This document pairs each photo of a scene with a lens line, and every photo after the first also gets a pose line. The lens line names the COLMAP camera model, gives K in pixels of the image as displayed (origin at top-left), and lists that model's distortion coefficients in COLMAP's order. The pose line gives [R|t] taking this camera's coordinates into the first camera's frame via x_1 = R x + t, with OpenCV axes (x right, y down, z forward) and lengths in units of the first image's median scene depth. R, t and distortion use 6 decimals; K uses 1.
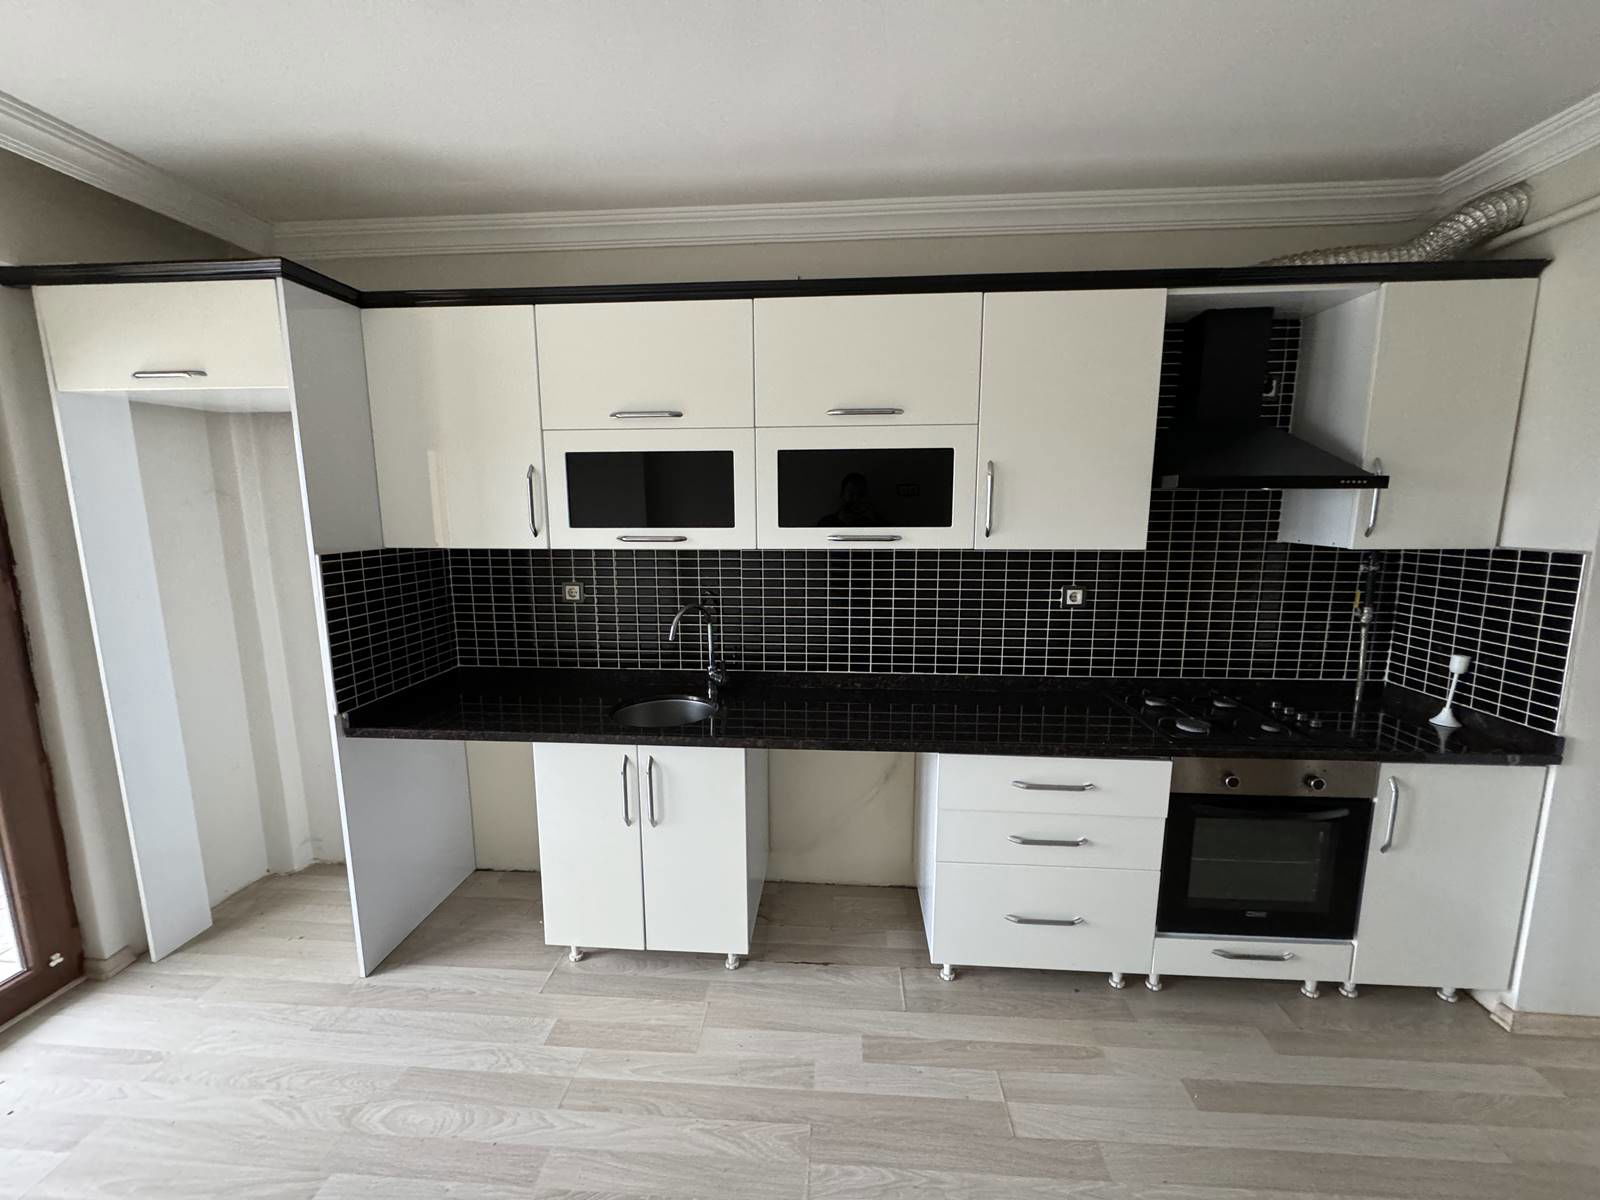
lens RADIAL K [[631.3, 0, 799.7], [0, 631.3, 601.8], [0, 0, 1]] dist [0.001226, -0.000370]
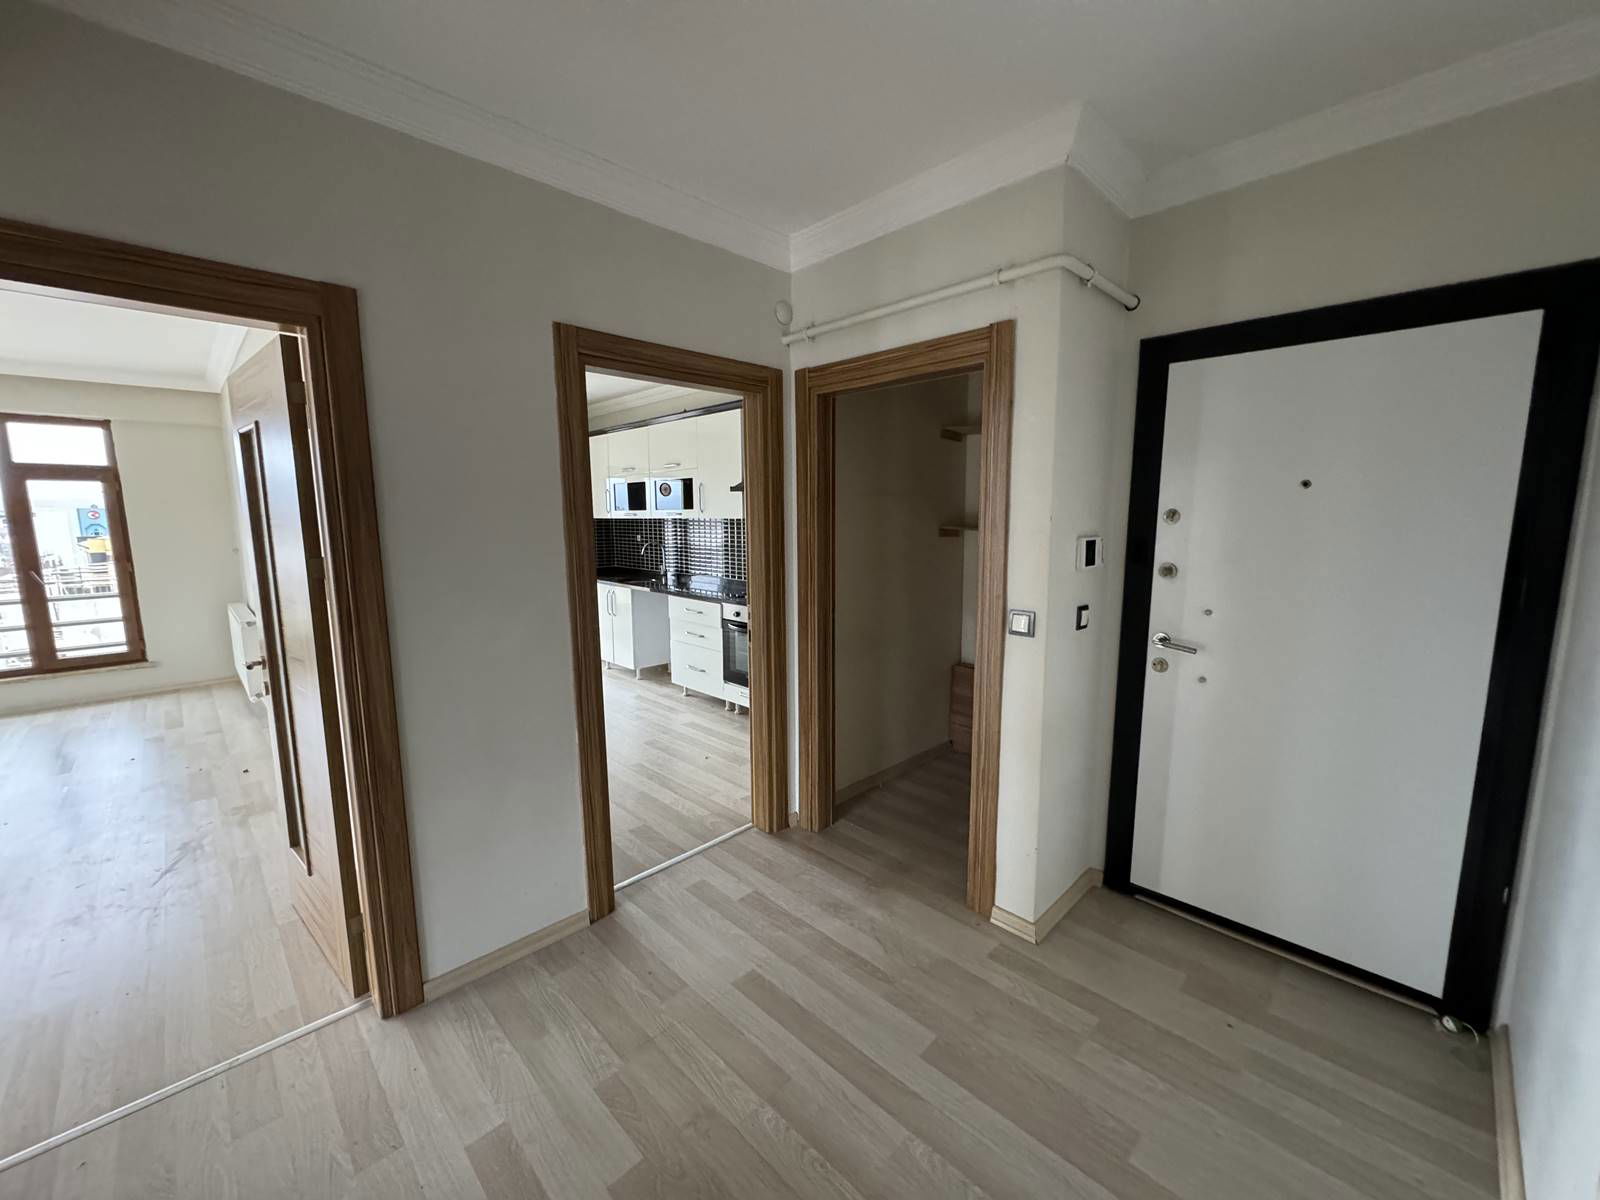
lens RADIAL K [[635.3, 0, 800.4], [0, 635.3, 599.3], [0, 0, 1]] dist [-0.002583, 0.000153]
pose [[0.752080, 0.085843, -0.653457, 2.203555], [-0.089095, 0.995622, 0.028250, 0.123725], [0.653021, 0.036974, 0.756436, -0.591536]]
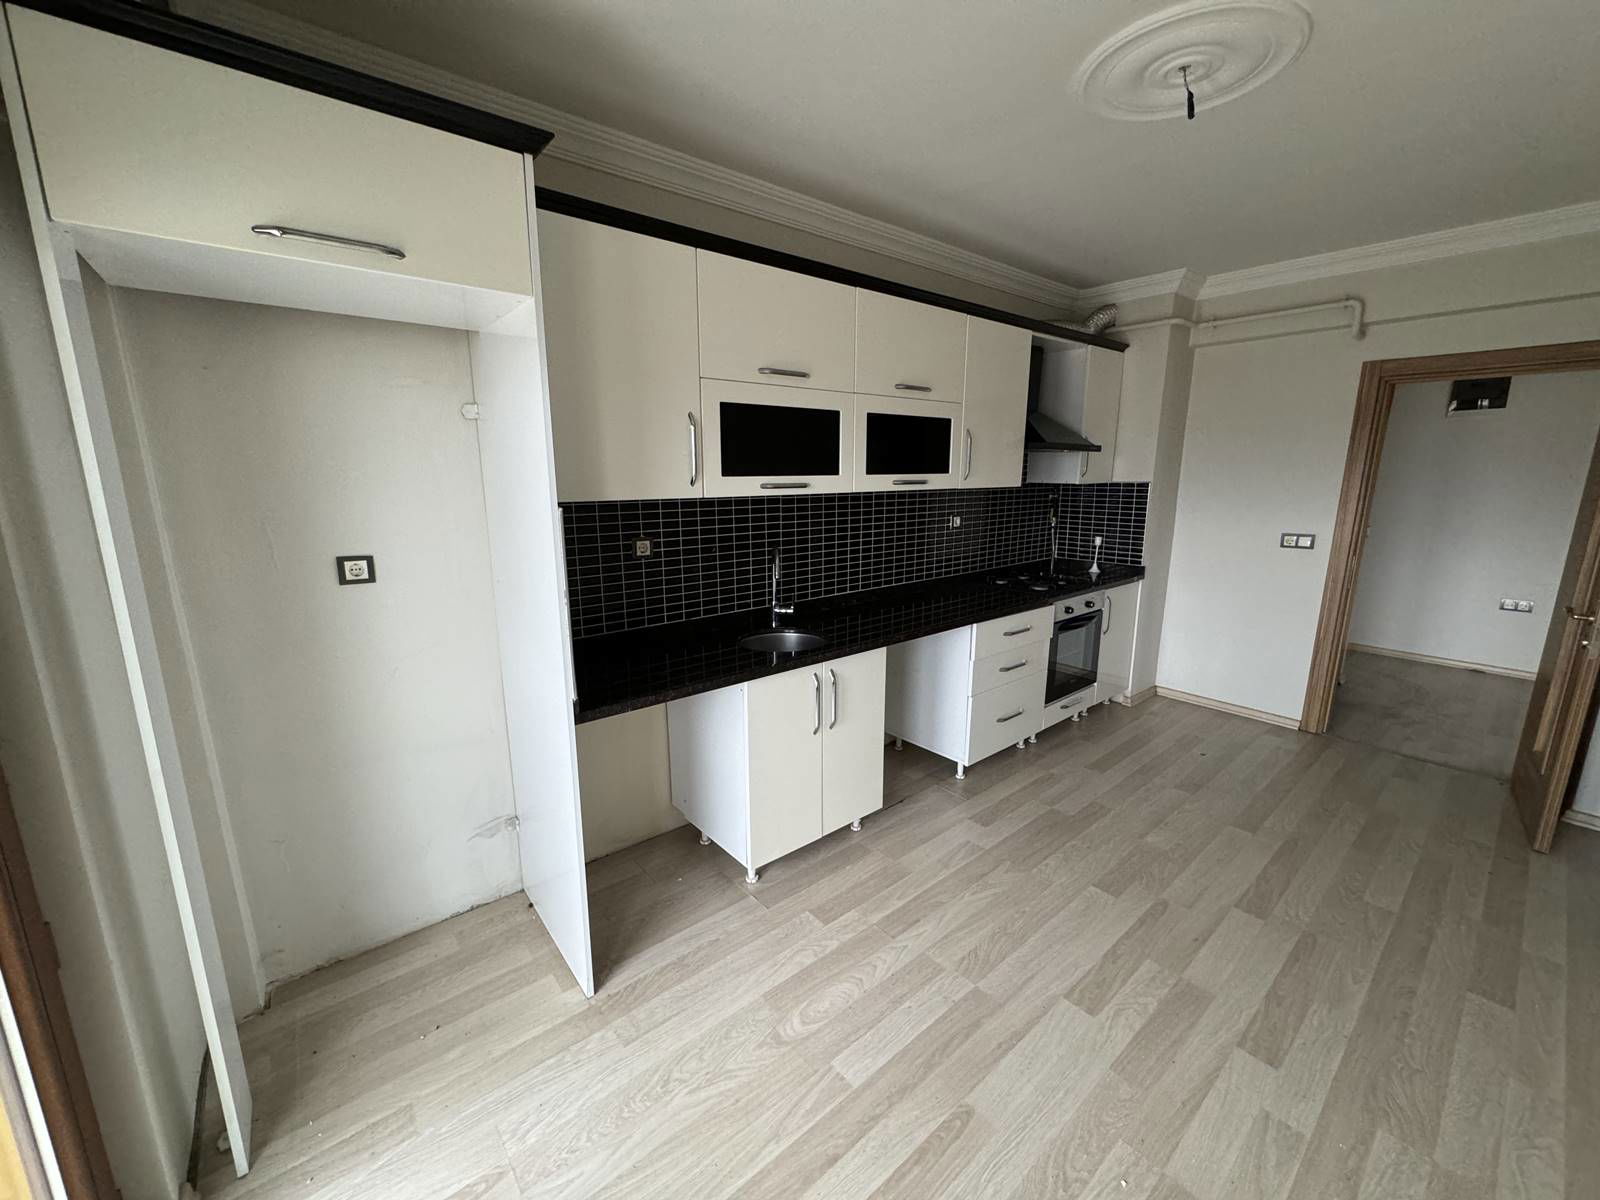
lens RADIAL K [[639.5, 0, 802.7], [0, 639.5, 599.0], [0, 0, 1]] dist [0.000498, 0.000597]
pose [[0.720673, -0.138444, 0.679311, -1.045464], [0.097565, 0.990360, 0.098331, -0.011105], [-0.686376, -0.004587, 0.727233, 0.161435]]
